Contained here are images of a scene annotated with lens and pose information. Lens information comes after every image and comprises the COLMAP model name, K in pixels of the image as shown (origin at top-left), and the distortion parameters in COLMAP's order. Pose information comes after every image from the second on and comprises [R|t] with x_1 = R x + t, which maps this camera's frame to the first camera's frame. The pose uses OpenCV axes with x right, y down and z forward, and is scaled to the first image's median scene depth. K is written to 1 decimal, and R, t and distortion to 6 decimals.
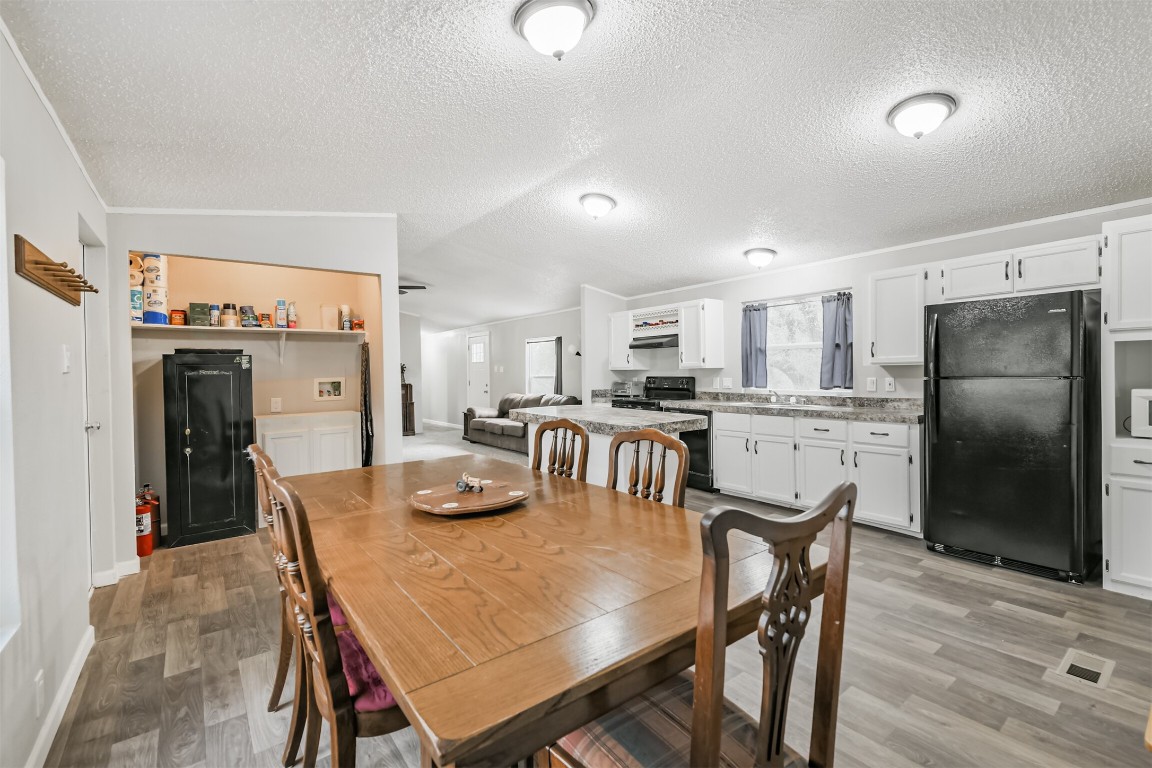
lens RADIAL K [[491.8, 0, 577.8], [0, 491.8, 382.8], [0, 0, 1]] dist [0.020783, -0.014559]
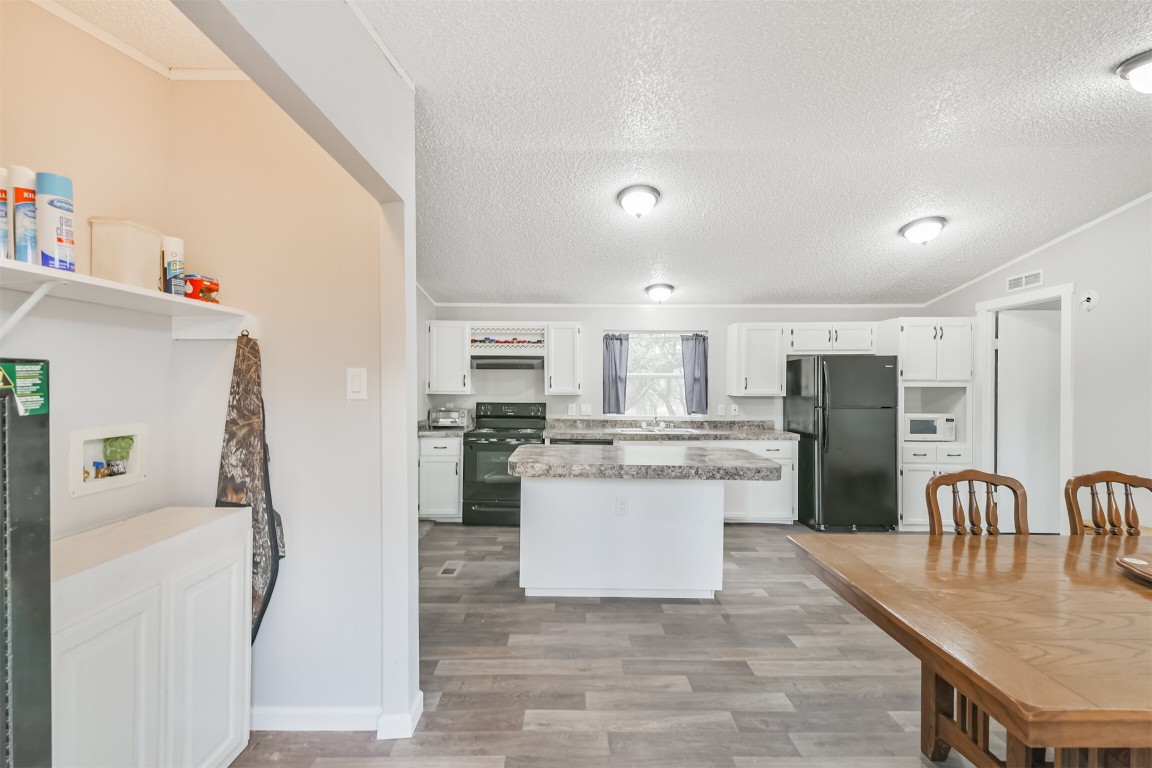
lens RADIAL K [[492.4, 0, 570.6], [0, 492.4, 390.3], [0, 0, 1]] dist [0.012712, -0.000300]
pose [[0.609203, 0.007962, 0.792974, -0.571442], [0.003565, 0.999912, -0.012779, -0.029561], [-0.793006, 0.010612, 0.609121, 0.488420]]
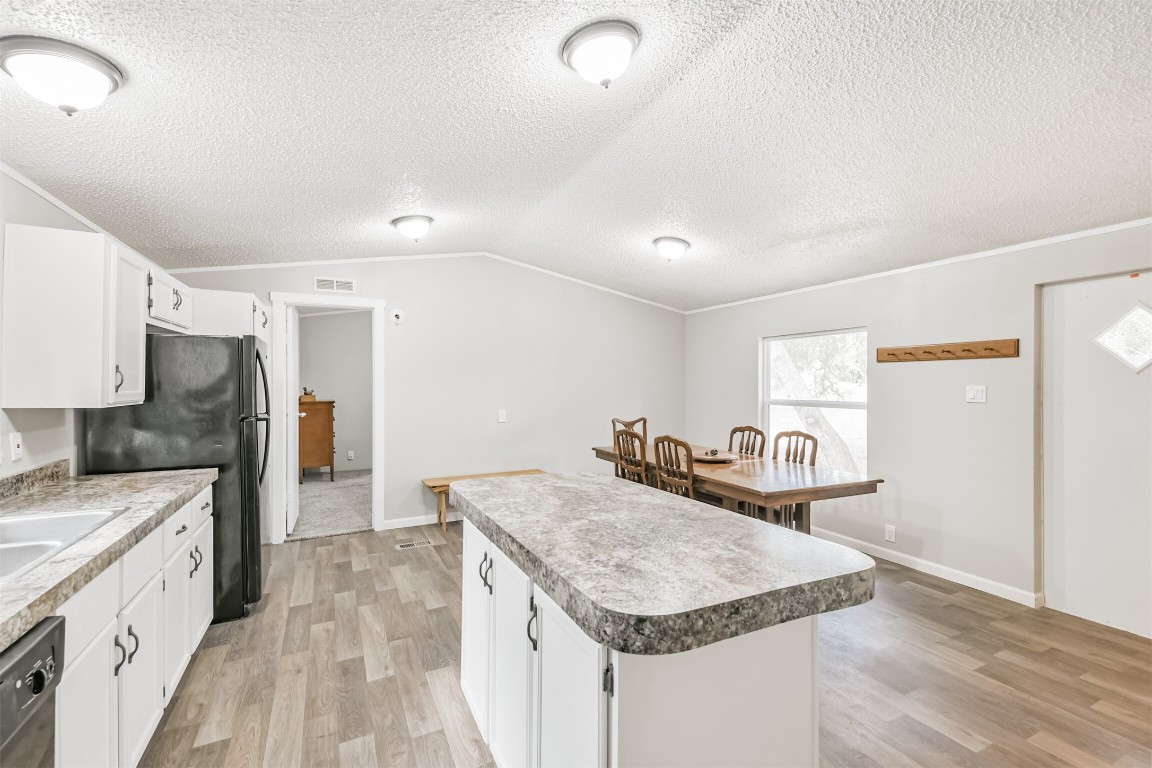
lens RADIAL K [[495.5, 0, 578.3], [0, 495.5, 386.1], [0, 0, 1]] dist [0.017690, -0.006592]
pose [[-0.981741, 0.007848, 0.190058, -0.022154], [0.011977, 0.999716, 0.020588, -0.053497], [-0.189843, 0.022488, -0.981557, 1.219177]]
